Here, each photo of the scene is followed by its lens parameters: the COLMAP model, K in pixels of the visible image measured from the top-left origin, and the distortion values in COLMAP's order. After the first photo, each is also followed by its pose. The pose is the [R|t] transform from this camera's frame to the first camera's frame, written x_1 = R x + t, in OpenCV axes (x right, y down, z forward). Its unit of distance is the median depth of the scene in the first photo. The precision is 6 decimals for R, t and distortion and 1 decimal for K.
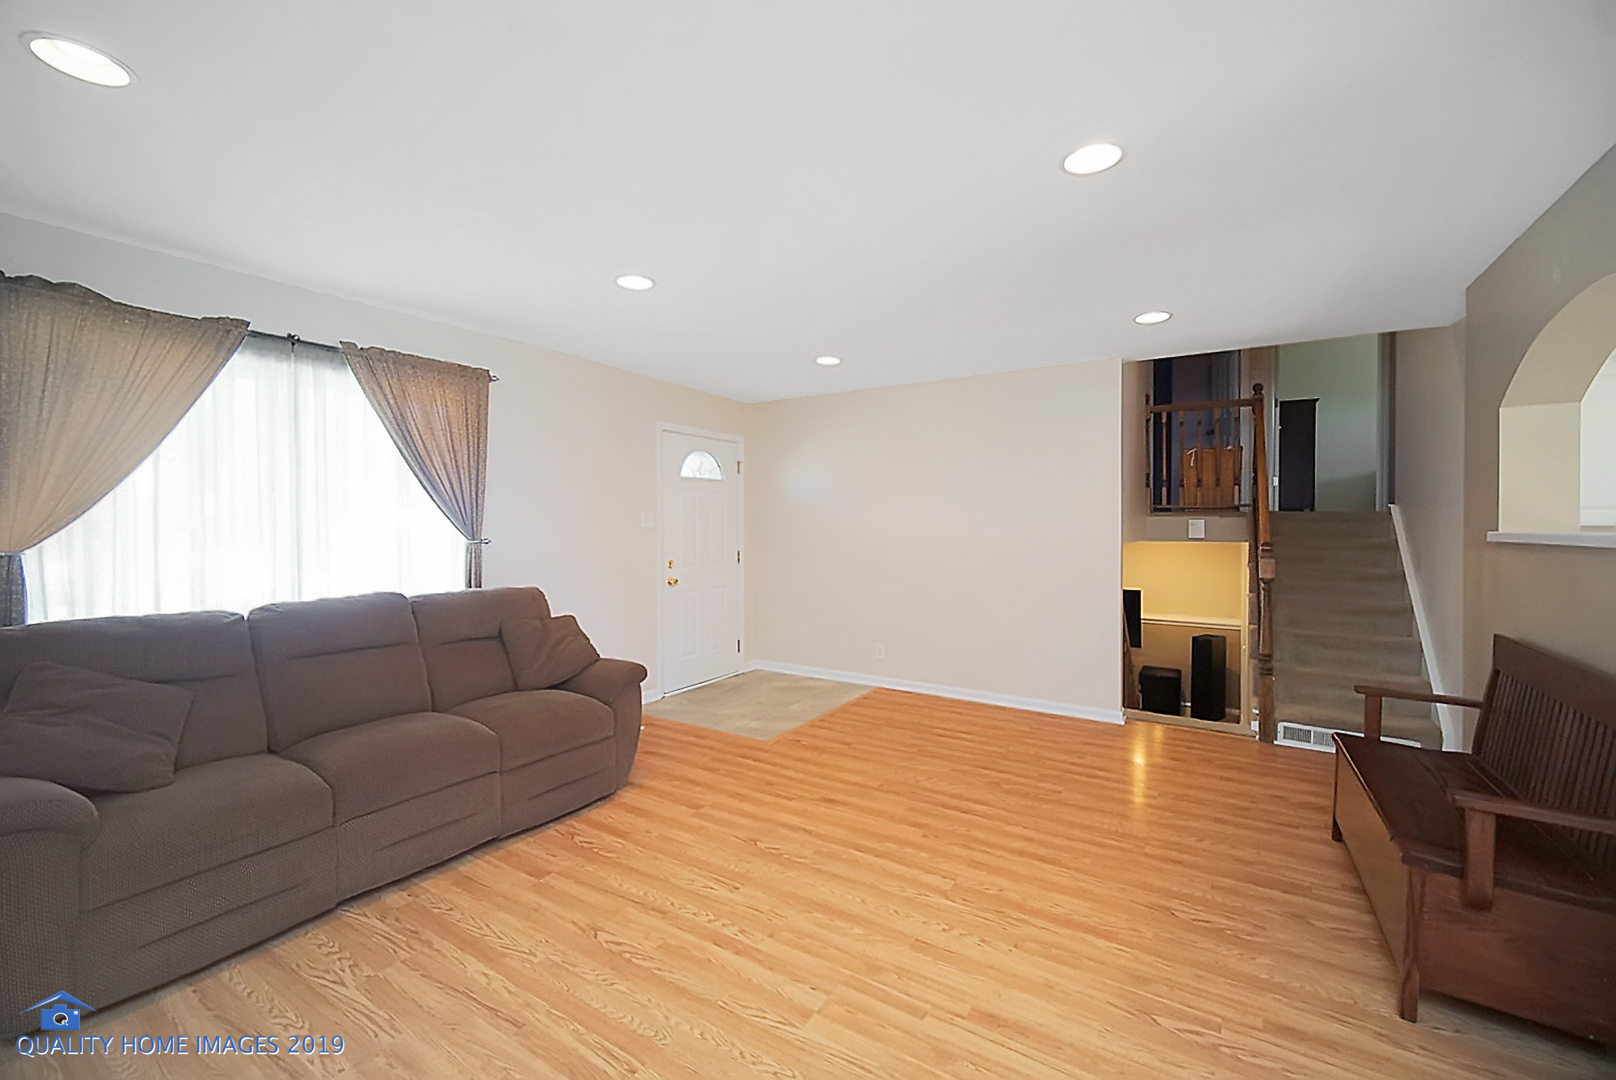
lens RADIAL K [[649.0, 0, 797.3], [0, 649.0, 533.5], [0, 0, 1]] dist [-0.003354, 0.001956]
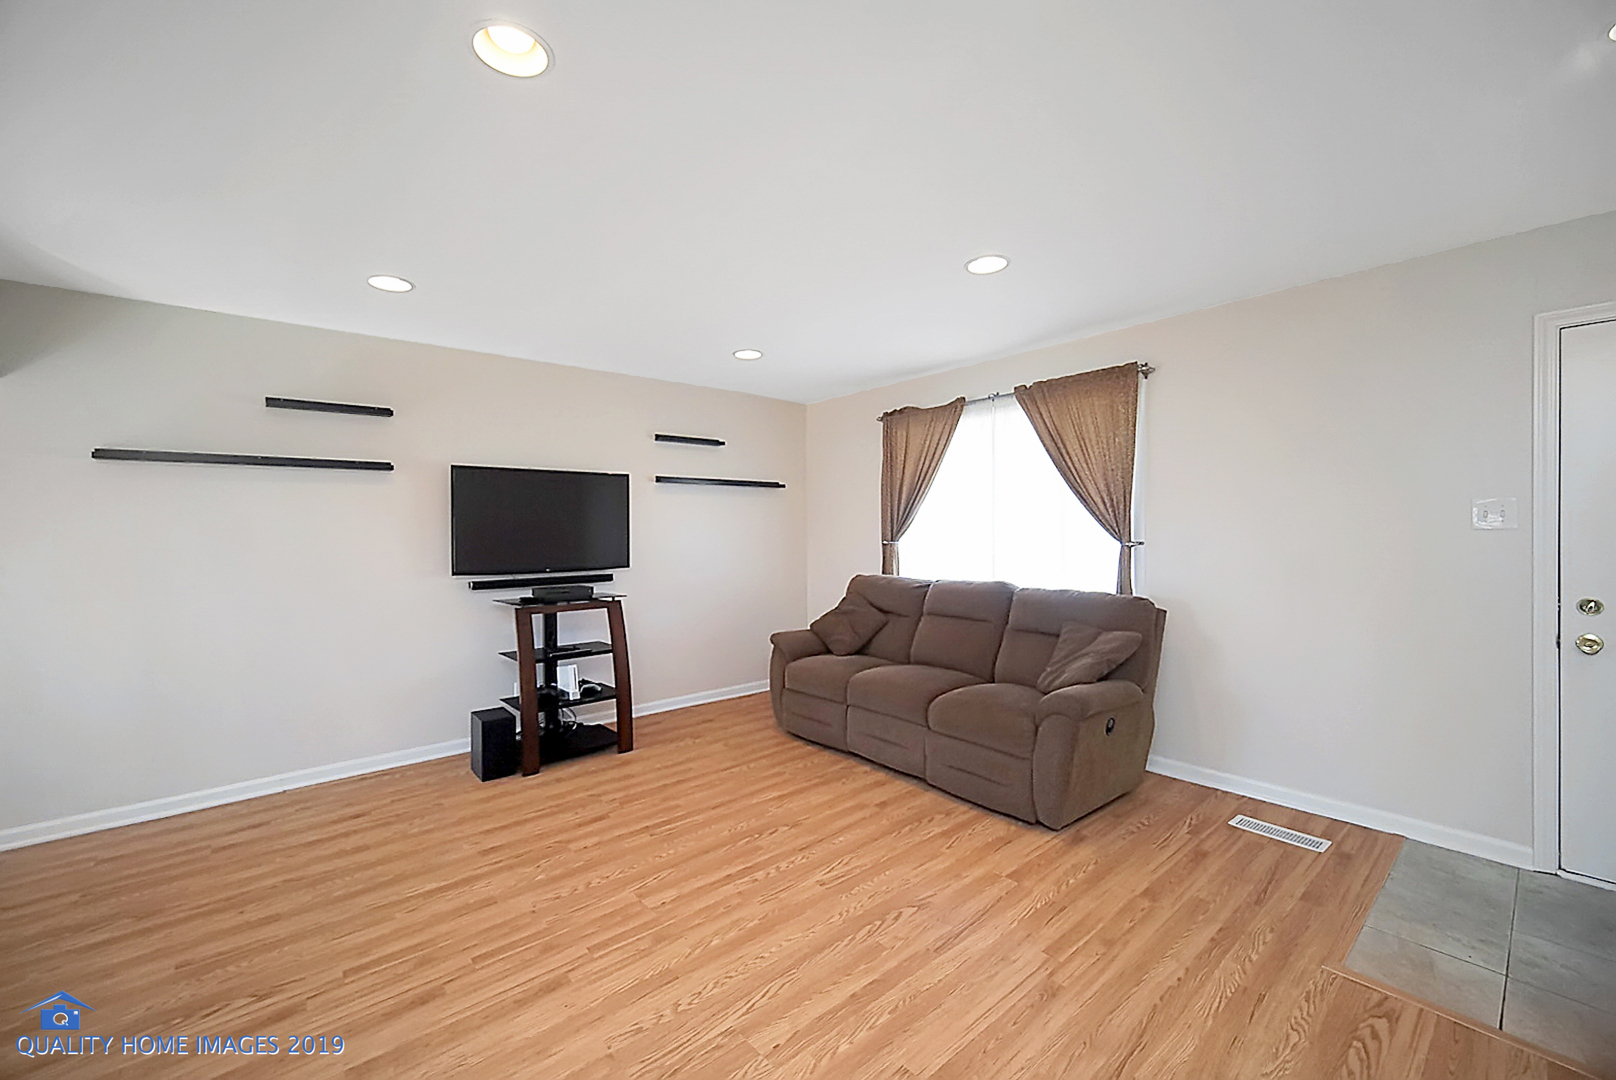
lens RADIAL K [[649.0, 0, 794.6], [0, 649.0, 536.9], [0, 0, 1]] dist [-0.003354, 0.001956]
pose [[-0.277029, 0.012910, -0.960775, 0.736633], [-0.005646, 0.999871, 0.015063, -0.011925], [0.960845, 0.009598, -0.276920, 1.021559]]
